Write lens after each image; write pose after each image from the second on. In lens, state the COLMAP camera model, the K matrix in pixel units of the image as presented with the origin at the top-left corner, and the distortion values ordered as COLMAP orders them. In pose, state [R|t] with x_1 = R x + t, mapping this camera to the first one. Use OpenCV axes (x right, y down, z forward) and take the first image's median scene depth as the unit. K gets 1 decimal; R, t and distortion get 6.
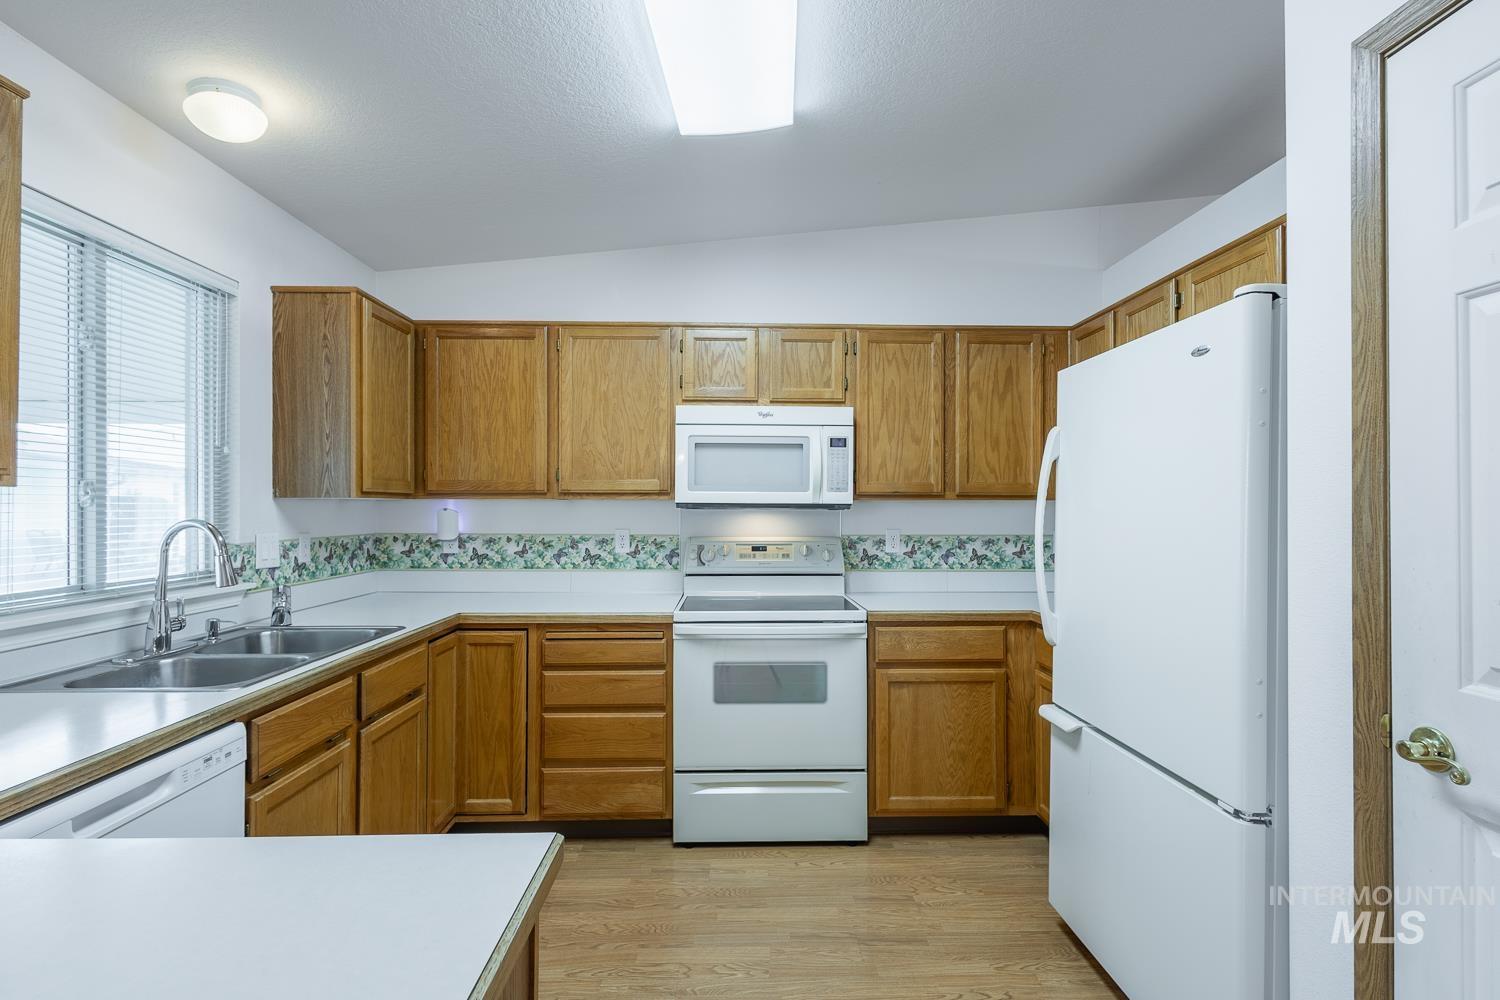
lens RADIAL K [[699.0, 0, 750.0], [0, 699.0, 500.0], [0, 0, 1]] dist [0.018495, -0.000052]
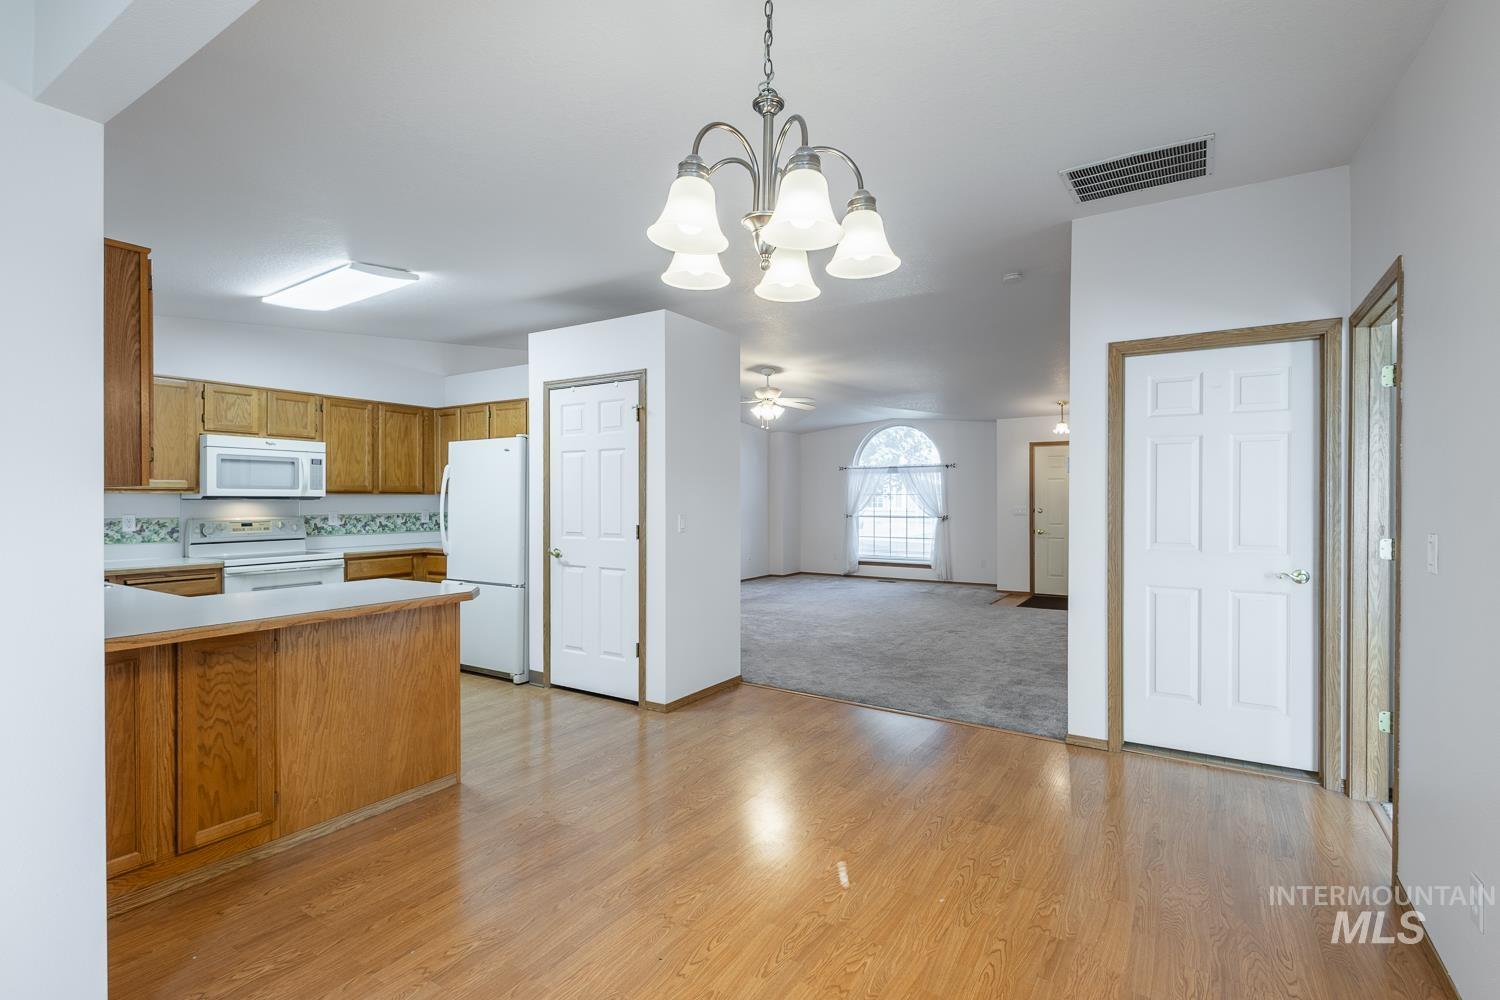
lens RADIAL K [[699.0, 0, 750.0], [0, 699.0, 500.0], [0, 0, 1]] dist [0.018495, -0.000052]
pose [[0.553940, -0.003560, 0.832549, -0.725584], [-0.008027, 0.999922, 0.009616, -0.011294], [-0.832518, -0.012009, 0.553868, -0.873024]]
